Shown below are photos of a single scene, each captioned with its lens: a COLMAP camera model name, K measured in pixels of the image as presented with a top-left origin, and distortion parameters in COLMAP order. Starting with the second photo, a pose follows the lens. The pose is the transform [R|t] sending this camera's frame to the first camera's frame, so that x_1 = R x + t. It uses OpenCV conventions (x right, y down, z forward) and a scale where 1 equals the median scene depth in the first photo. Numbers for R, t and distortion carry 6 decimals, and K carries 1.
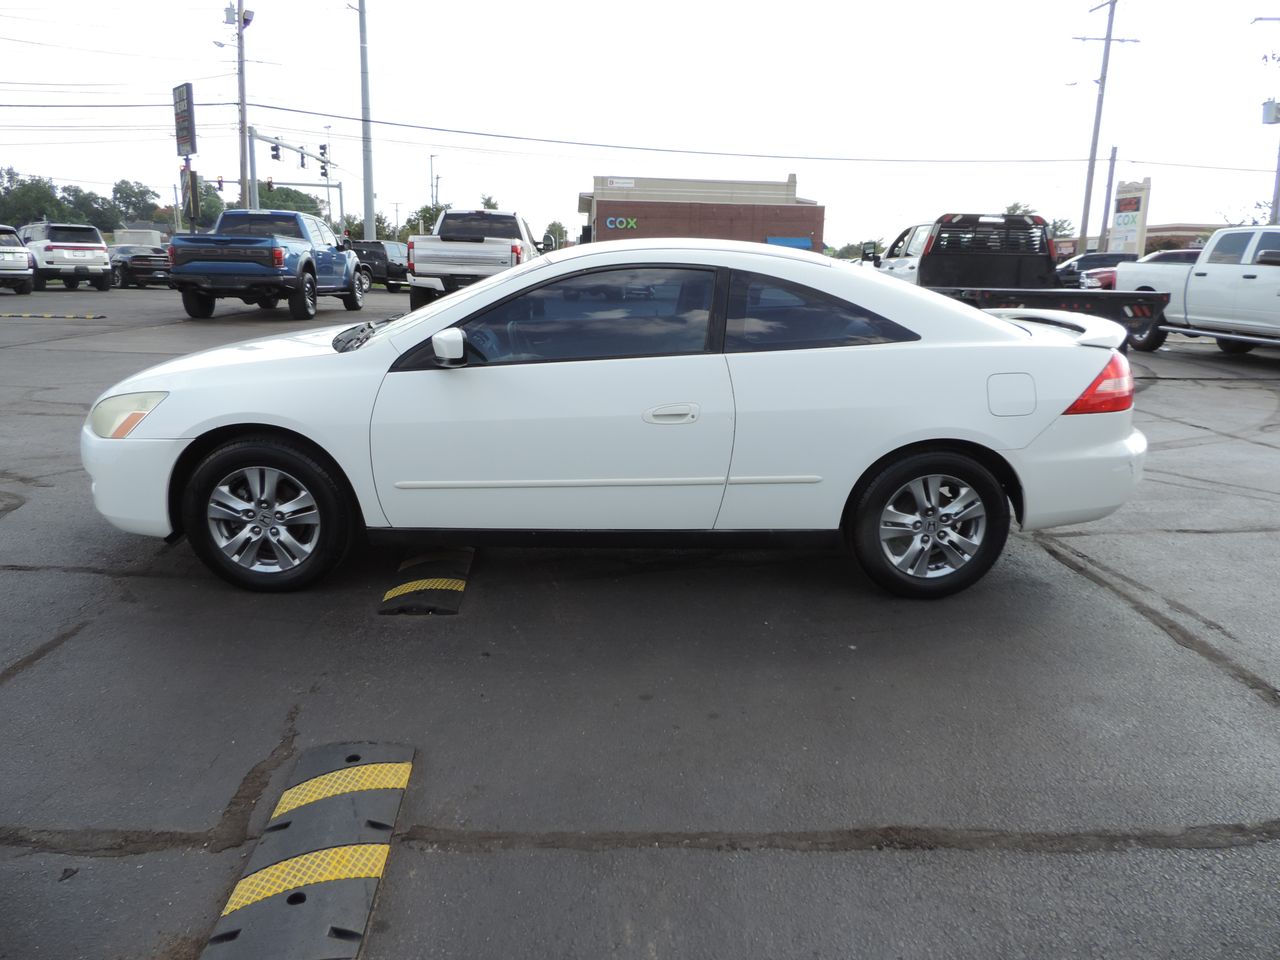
lens RADIAL K [[896.4, 0, 638.1], [0, 896.4, 482.1], [0, 0, 1]] dist [-0.006192, 0.008083]
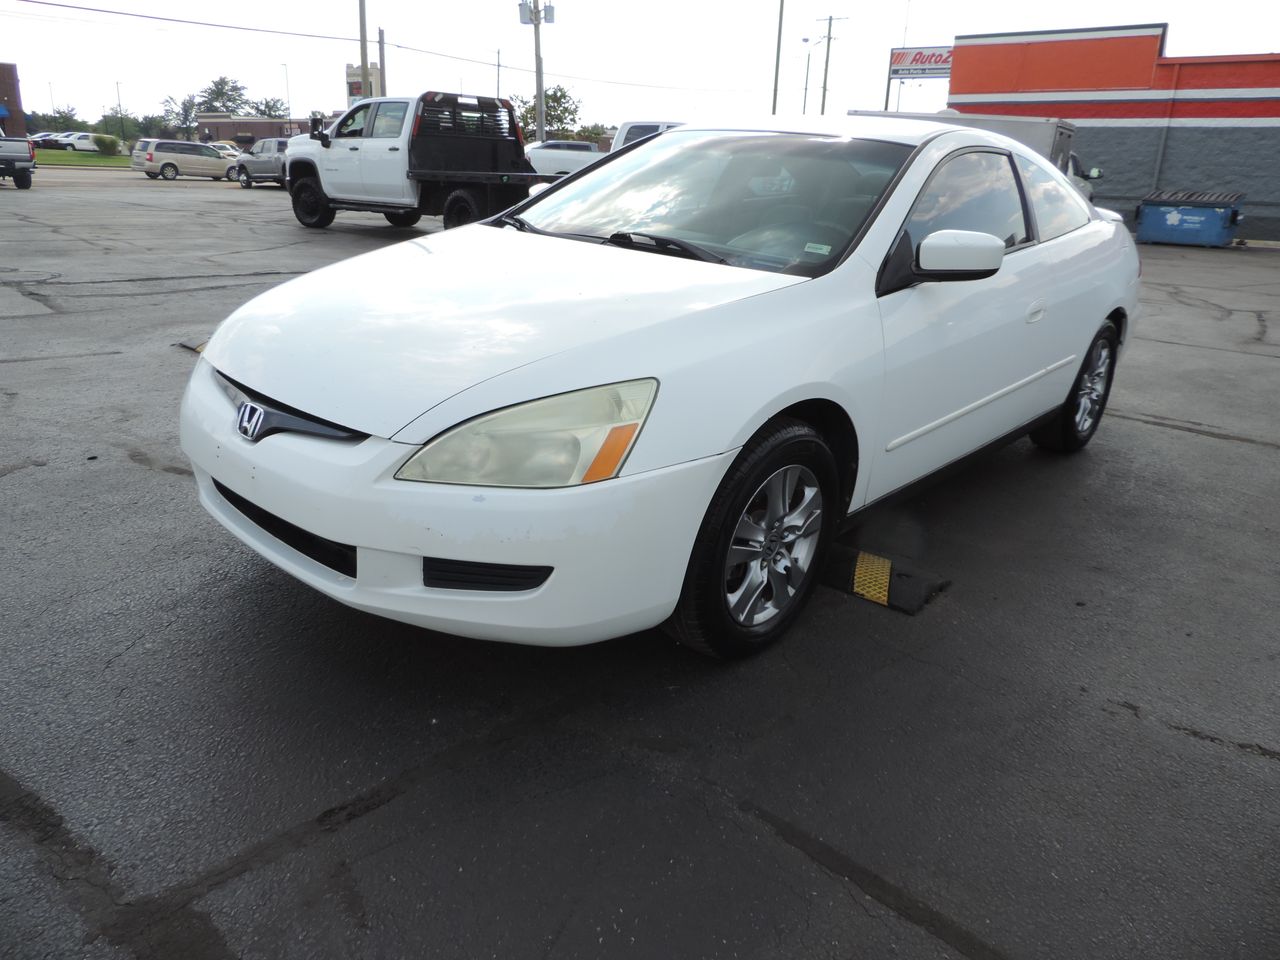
lens RADIAL K [[896.4, 0, 639.4], [0, 896.4, 476.1], [0, 0, 1]] dist [-0.006192, 0.008083]
pose [[0.681437, -0.231188, 0.694403, -0.248938], [0.149683, 0.972766, 0.176976, -0.036376], [-0.716407, -0.016657, 0.697484, 0.166303]]
